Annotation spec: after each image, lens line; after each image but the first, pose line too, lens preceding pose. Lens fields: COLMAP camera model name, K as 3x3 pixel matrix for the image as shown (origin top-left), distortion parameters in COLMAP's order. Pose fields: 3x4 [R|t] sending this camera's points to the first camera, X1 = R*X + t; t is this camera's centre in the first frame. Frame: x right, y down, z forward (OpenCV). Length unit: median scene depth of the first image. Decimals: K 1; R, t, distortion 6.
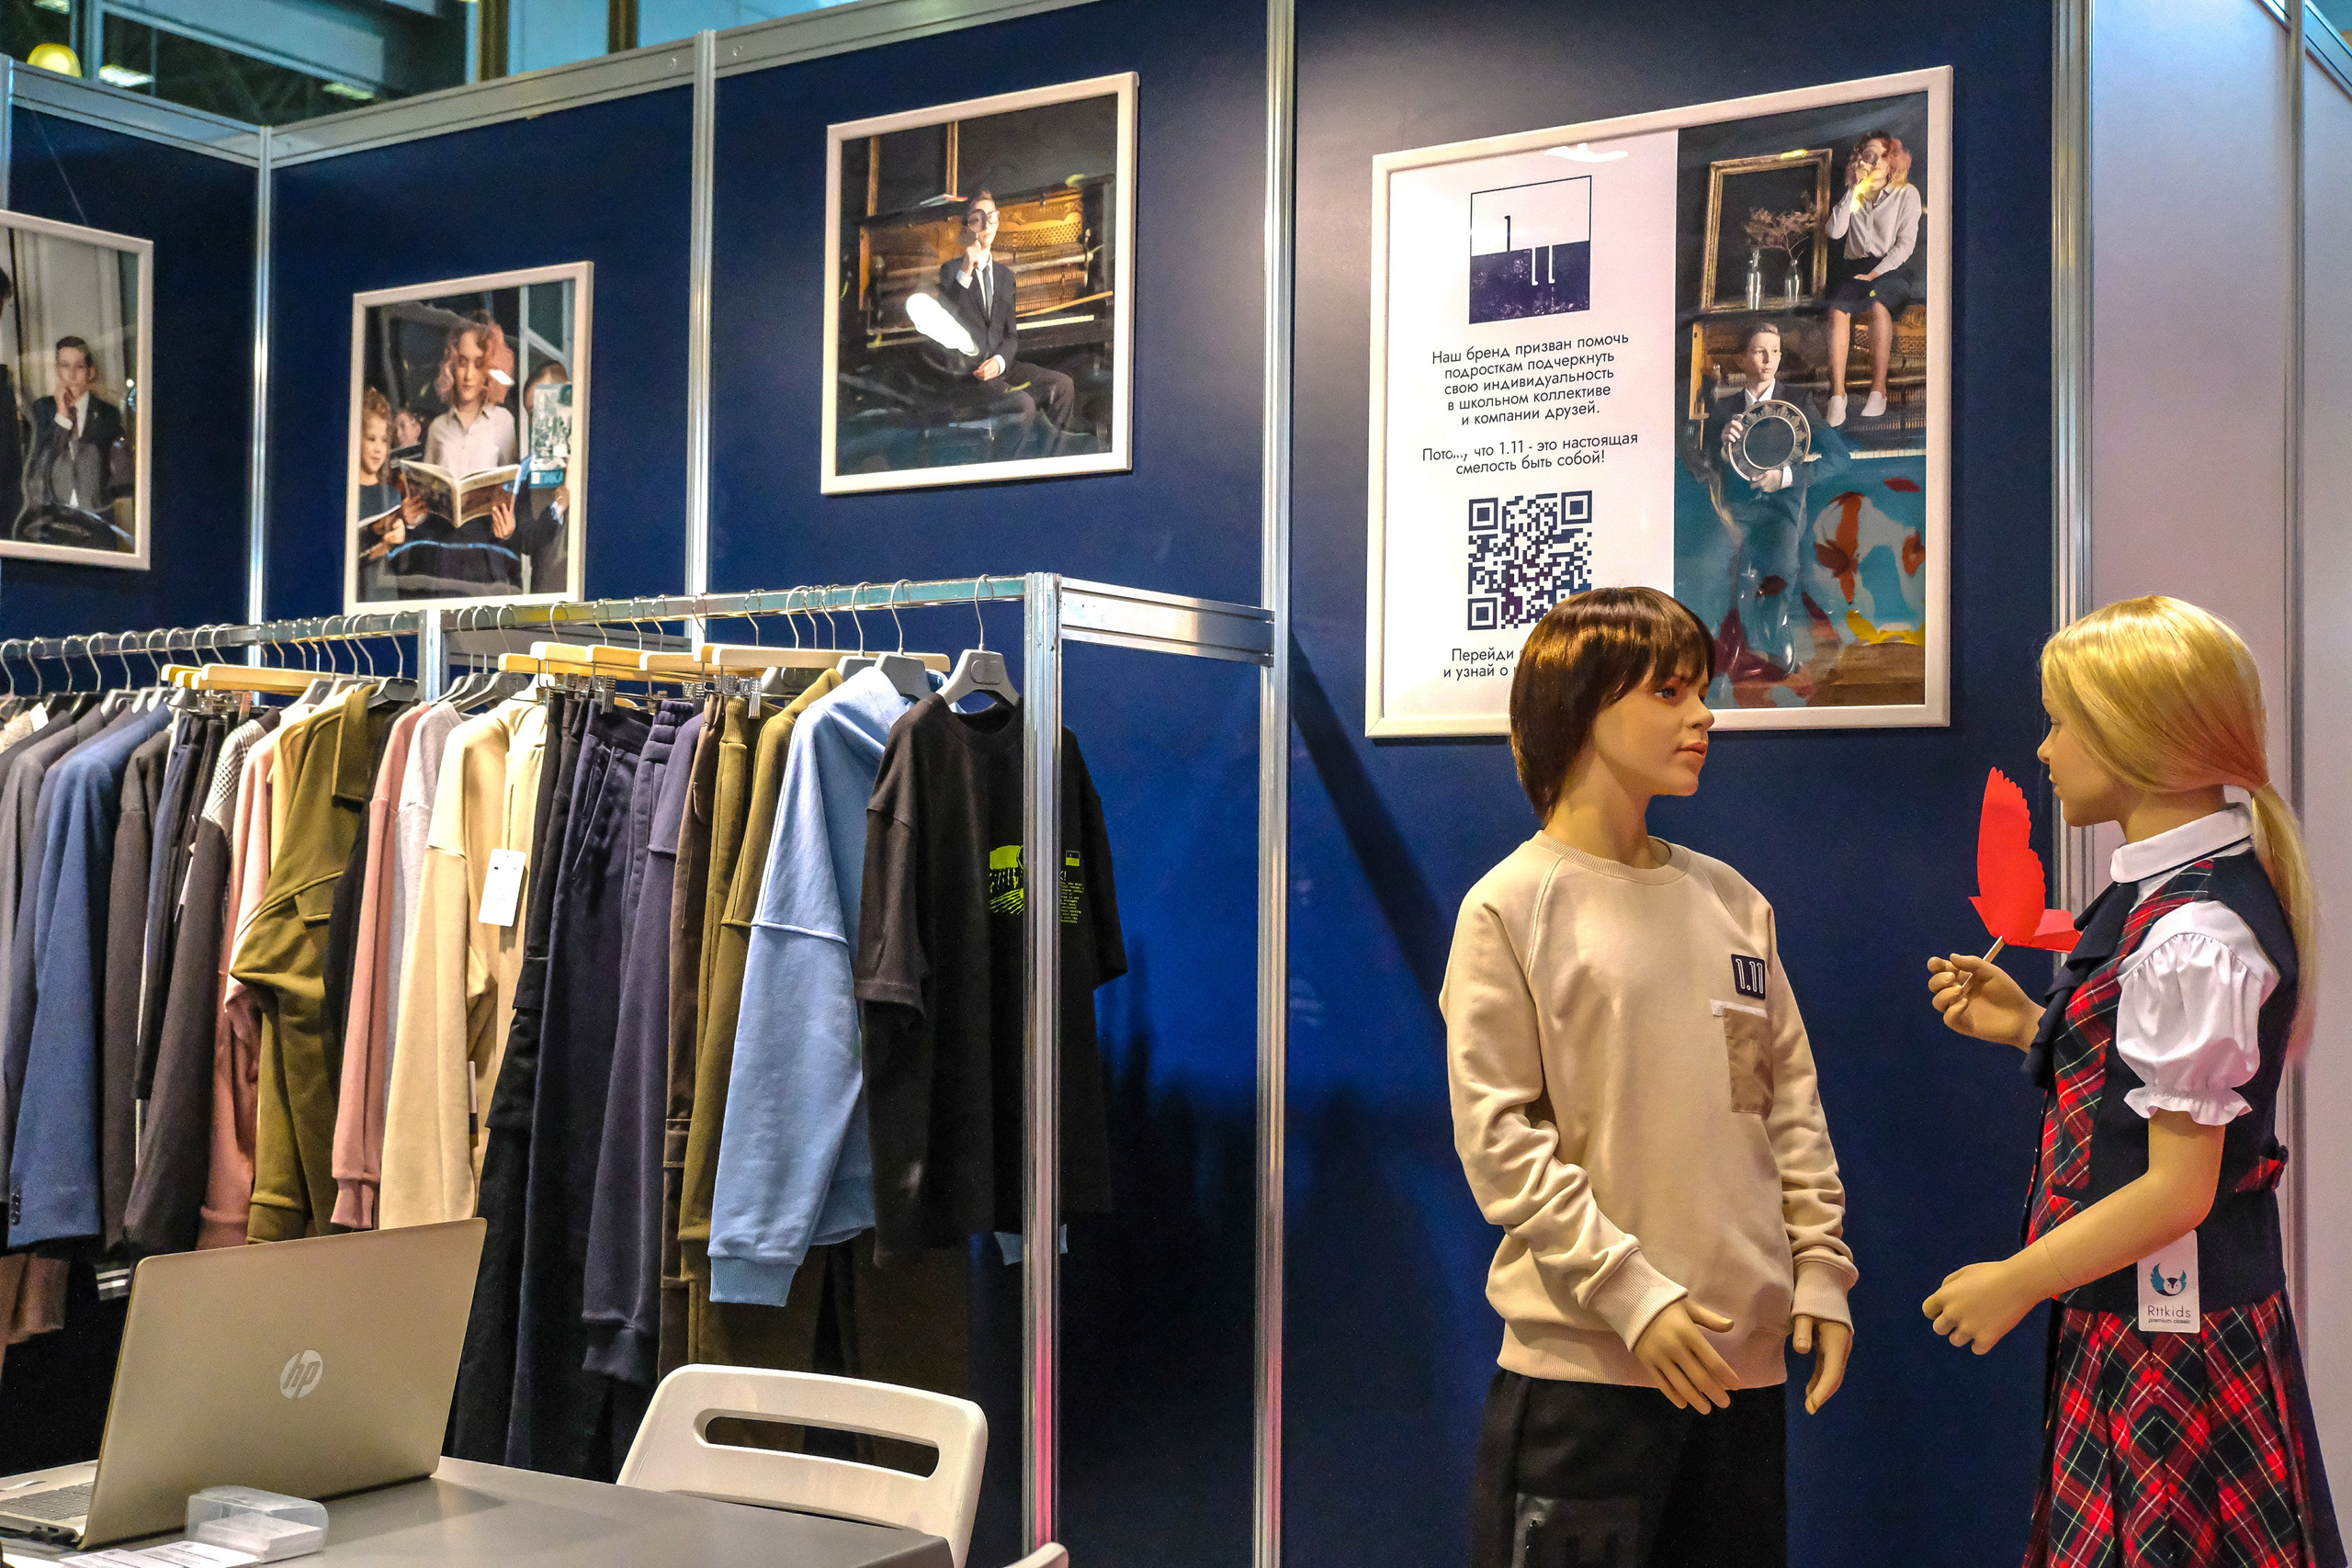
lens RADIAL K [[2788.4, 0, 1177.8], [0, 2788.4, 779.4], [0, 0, 1]] dist [0.003820, 0.000000]
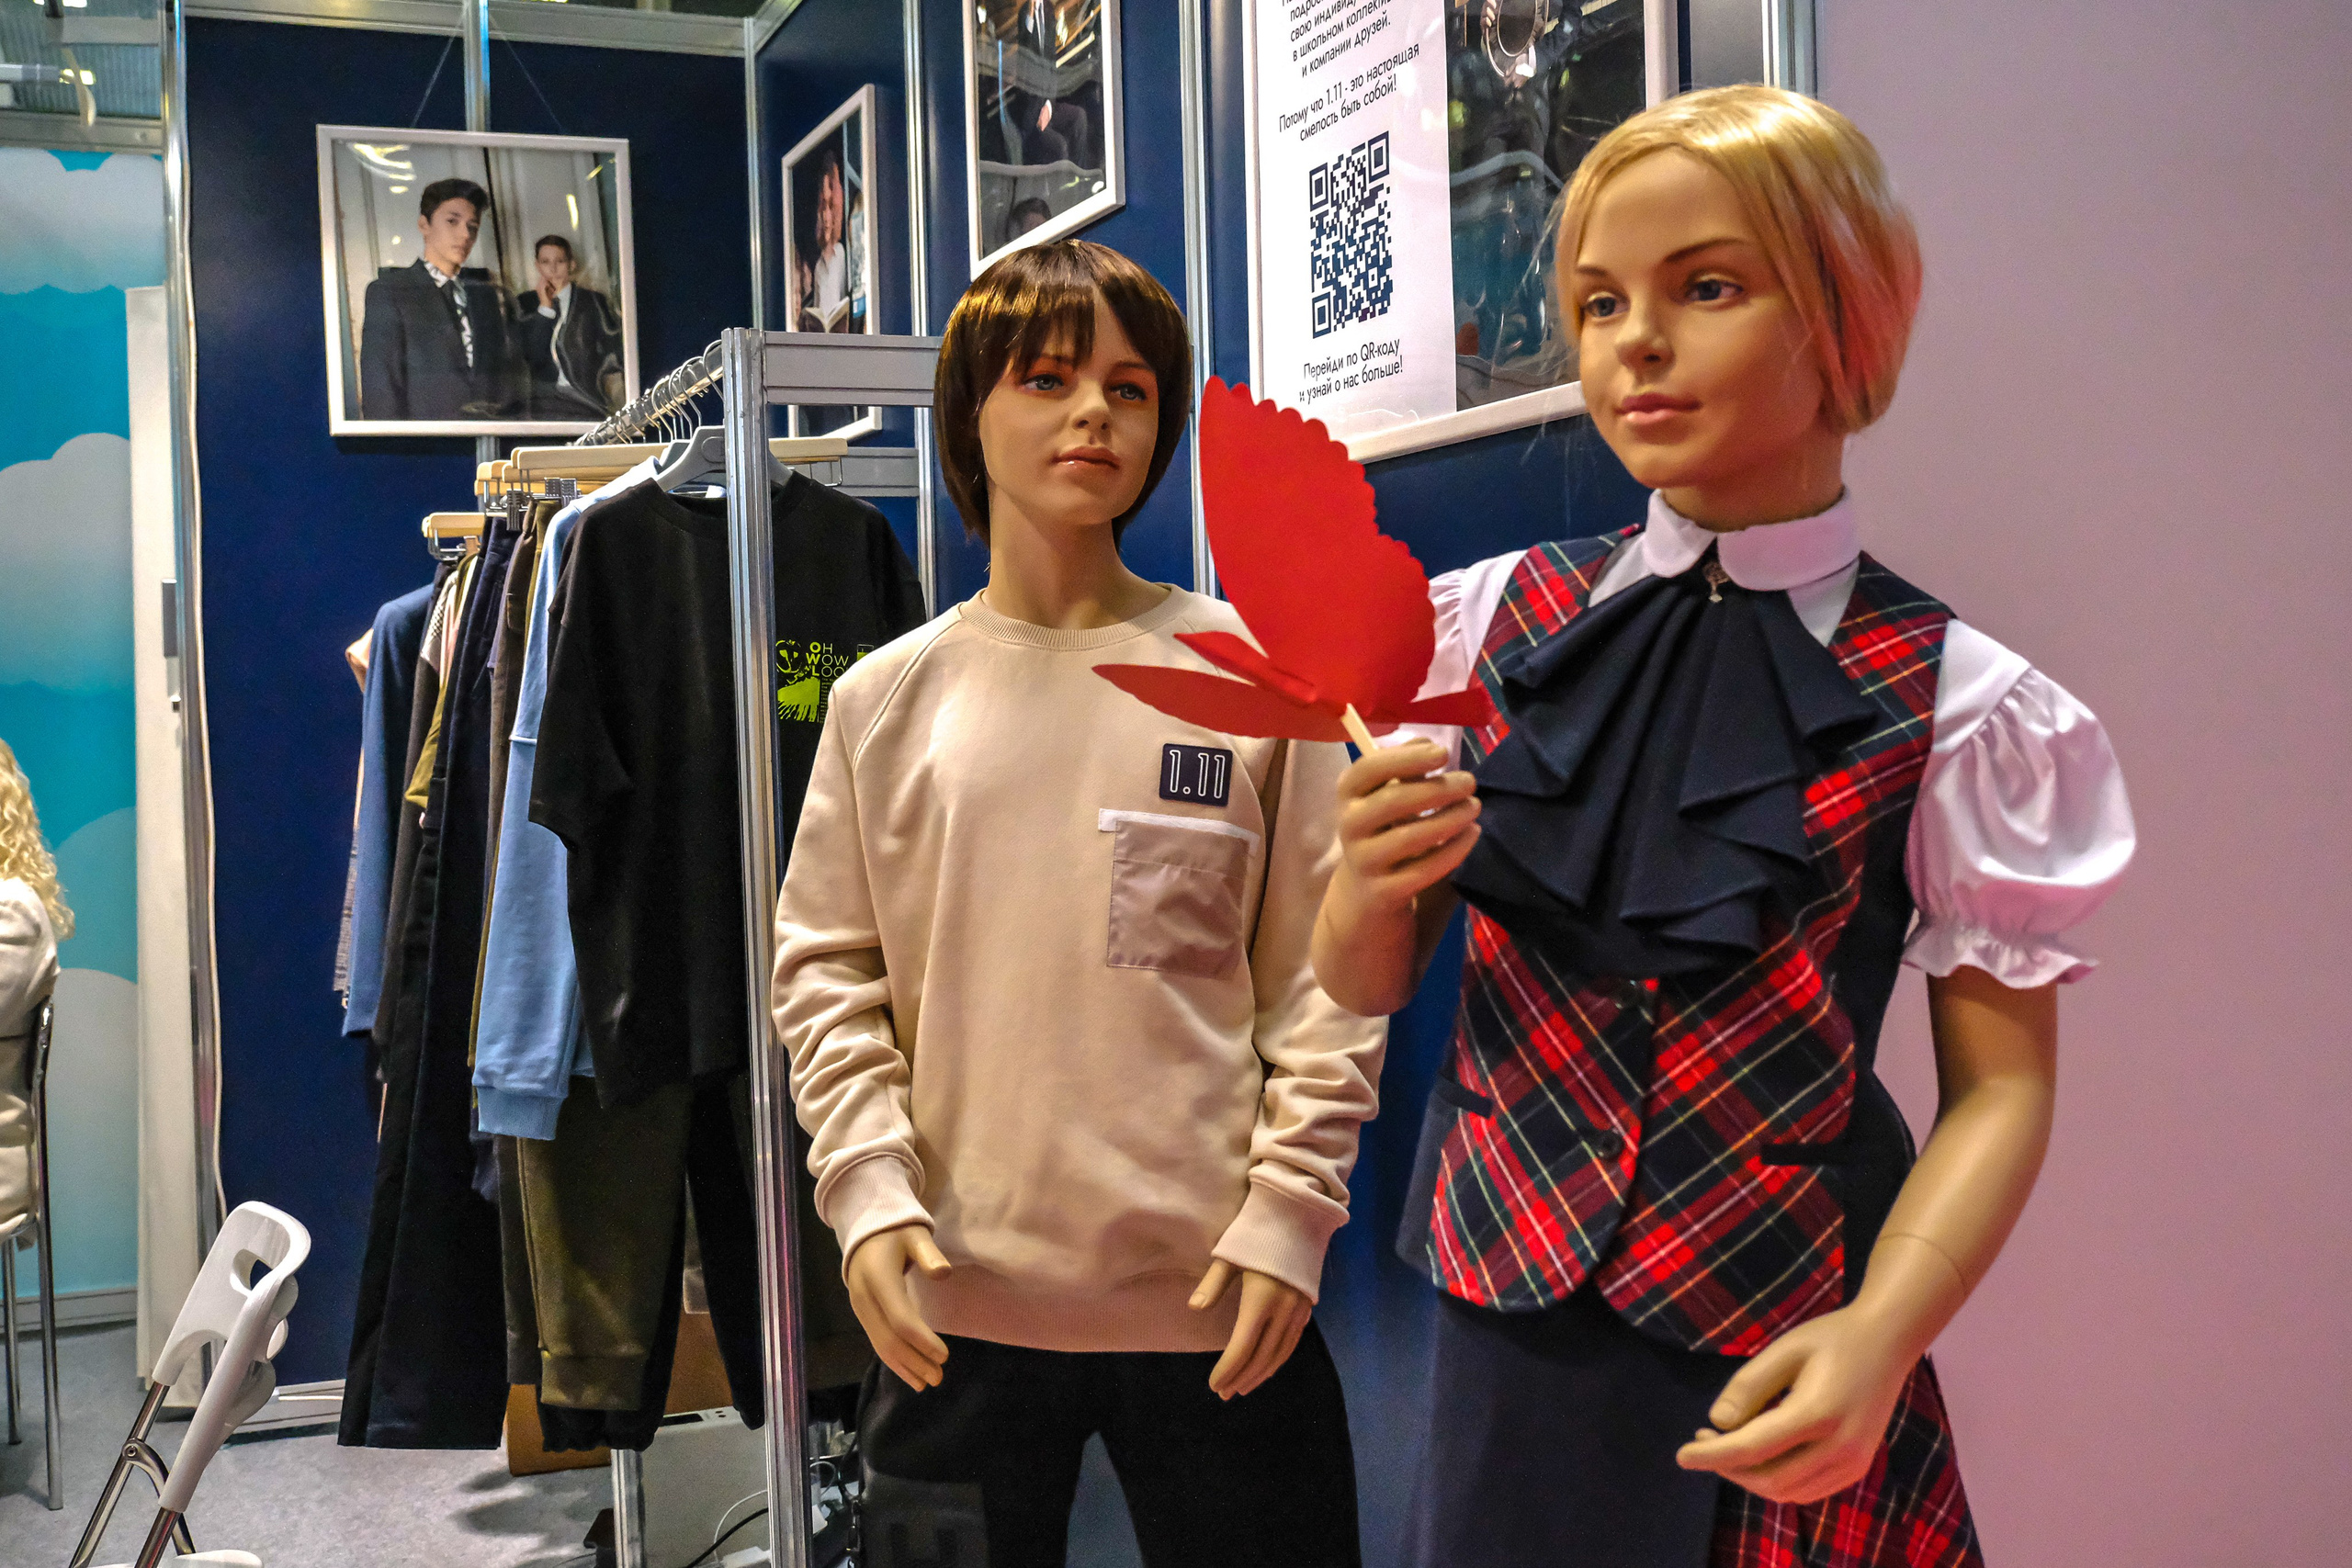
lens RADIAL K [[2362.9, 0, 1173.5], [0, 2362.9, 786.7], [0, 0, 1]] dist [-0.023000, 0.000000]
pose [[0.840817, -0.019385, -0.540972, 0.439350], [0.060019, 0.996535, 0.057575, 0.032851], [0.537981, -0.080878, 0.839068, 0.416781]]
